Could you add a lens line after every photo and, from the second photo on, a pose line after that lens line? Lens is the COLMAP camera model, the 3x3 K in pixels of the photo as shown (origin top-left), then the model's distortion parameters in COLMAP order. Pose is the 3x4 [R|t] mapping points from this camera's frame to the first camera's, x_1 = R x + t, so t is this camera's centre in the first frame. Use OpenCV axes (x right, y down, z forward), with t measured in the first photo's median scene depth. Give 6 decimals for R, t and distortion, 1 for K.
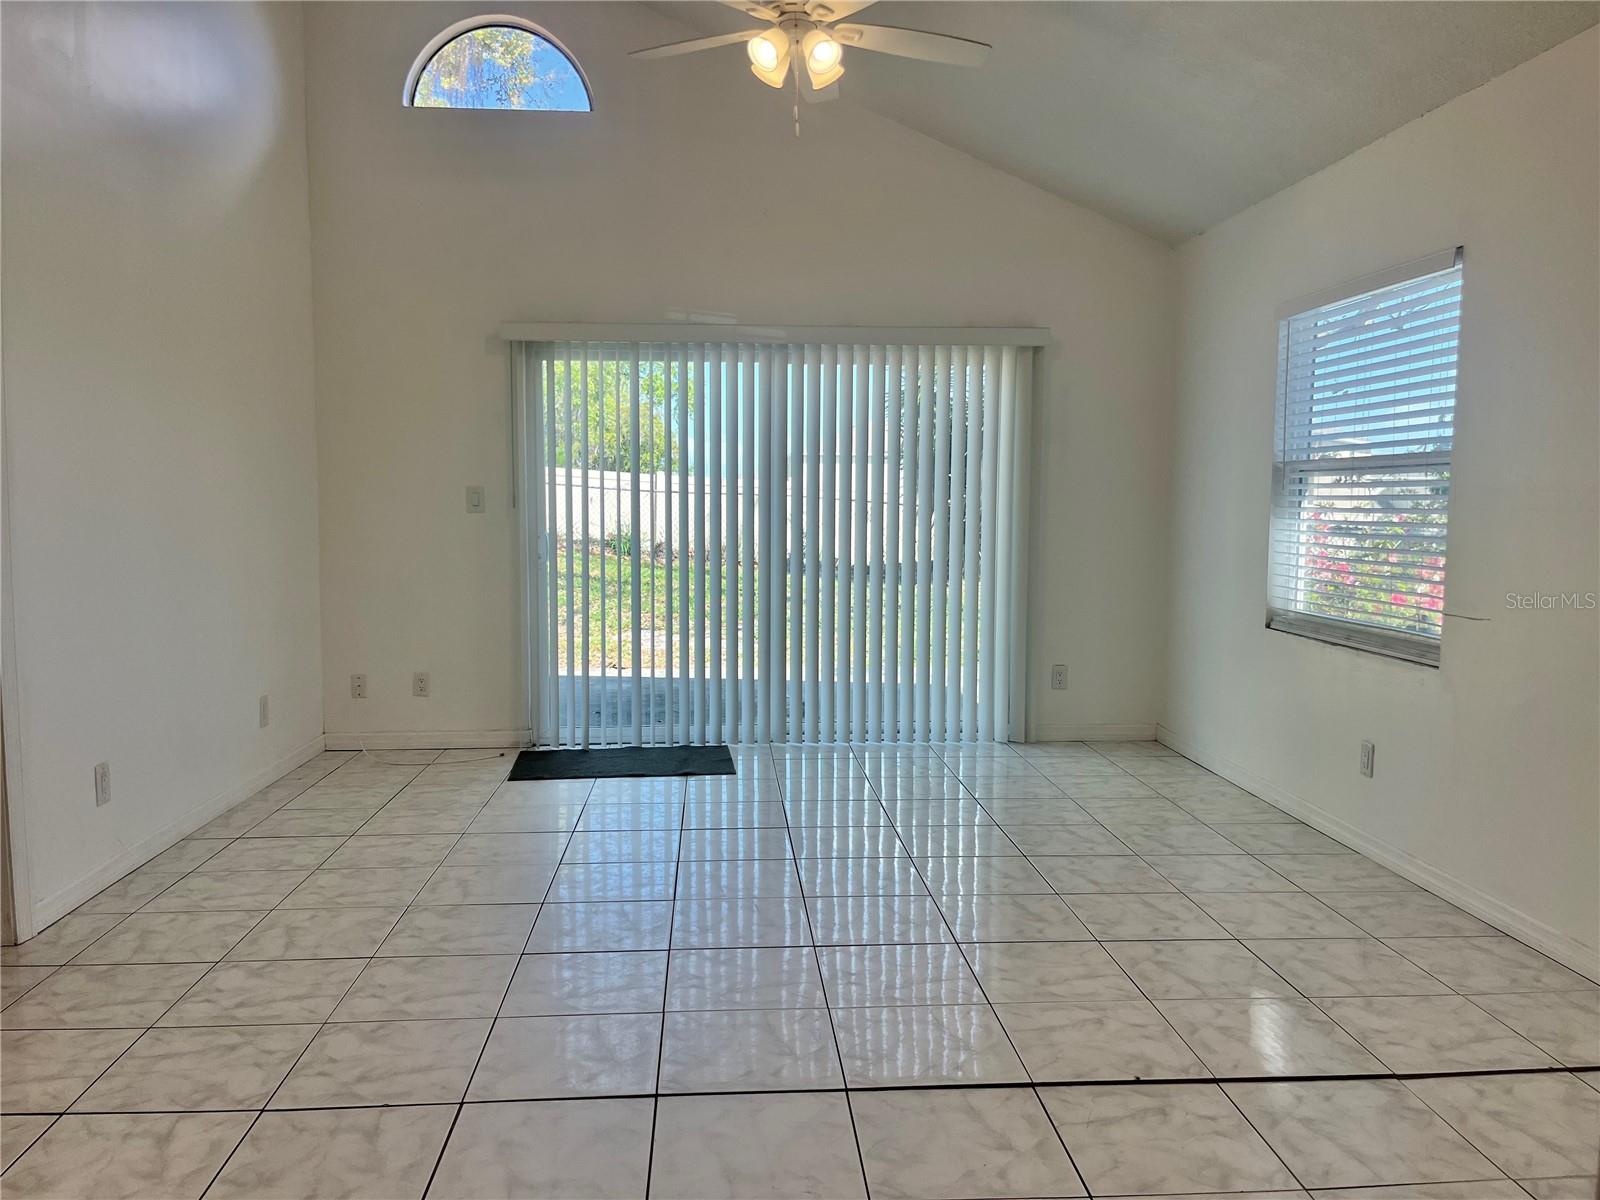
lens RADIAL K [[1215.0, 0, 790.7], [0, 1215.0, 601.9], [0, 0, 1]] dist [0.063163, -0.088342]
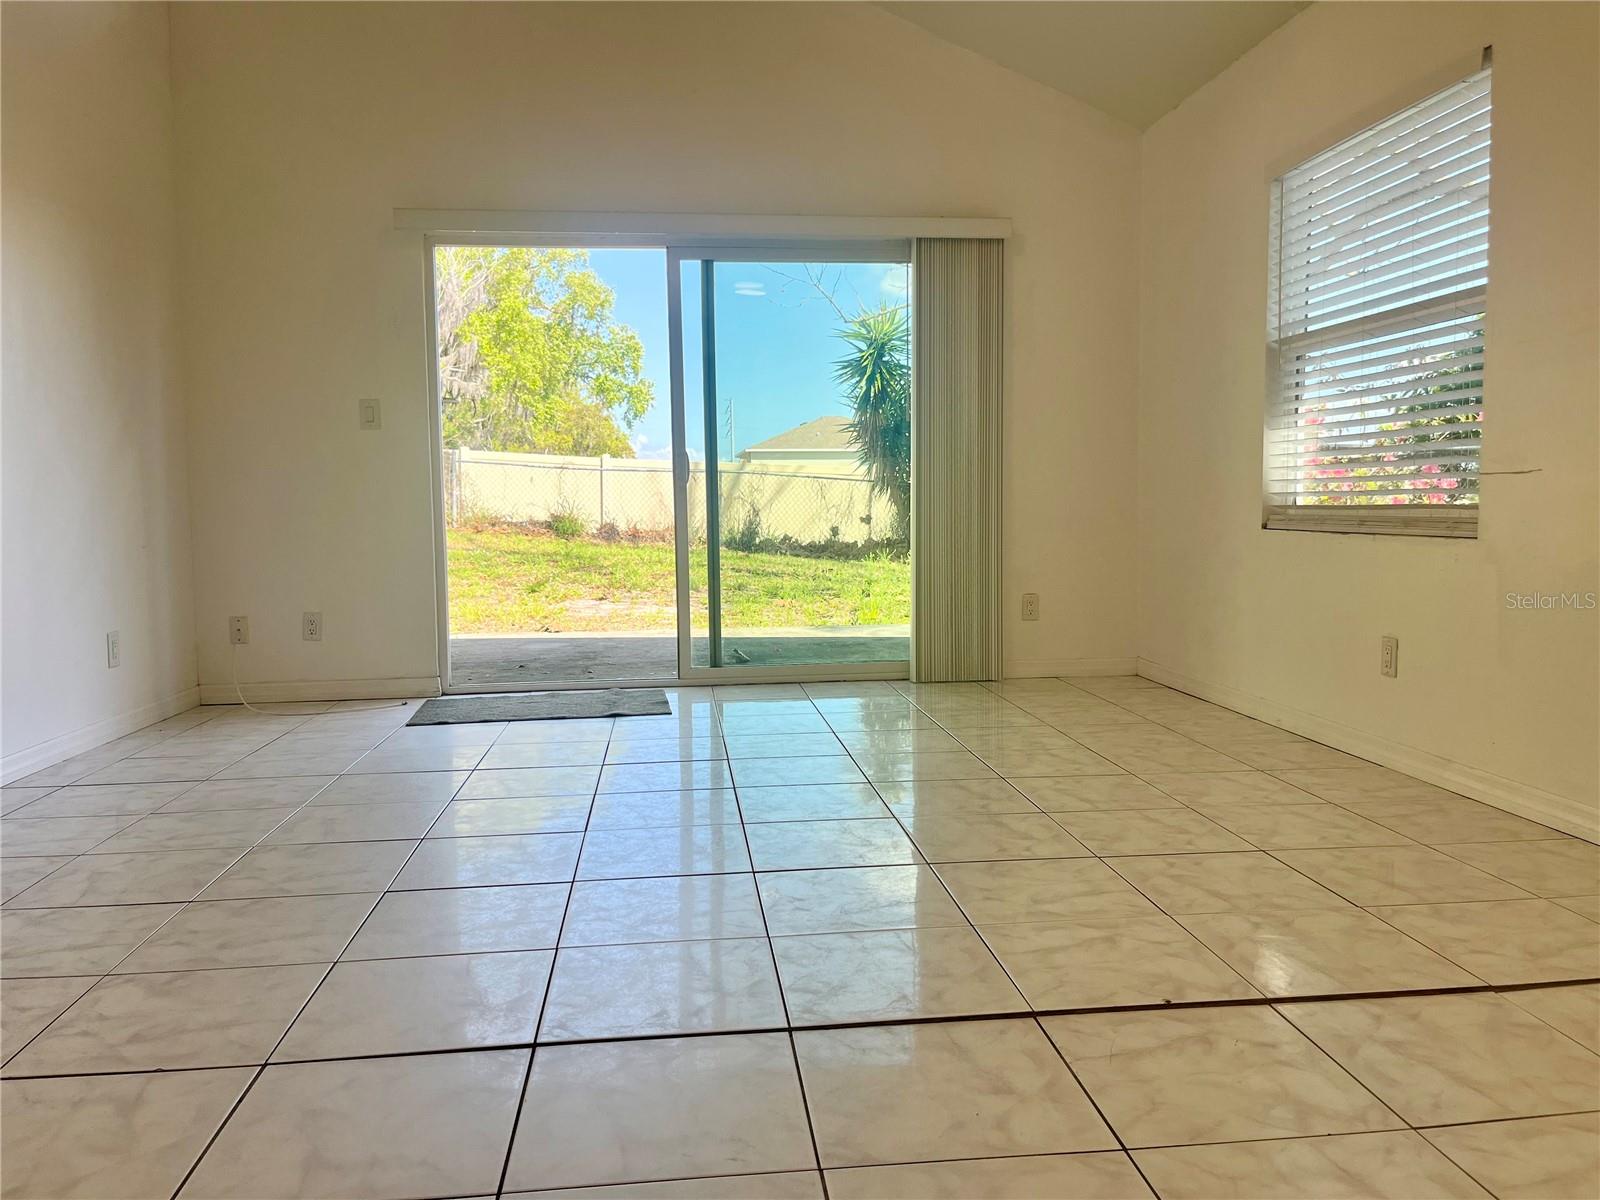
lens RADIAL K [[1215.0, 0, 802.7], [0, 1215.0, 592.0], [0, 0, 1]] dist [0.063163, -0.088342]
pose [[0.998787, -0.019076, 0.045385, 0.021451], [0.019681, 0.999723, -0.012914, 0.121967], [-0.045126, 0.013792, 0.998886, 0.212491]]
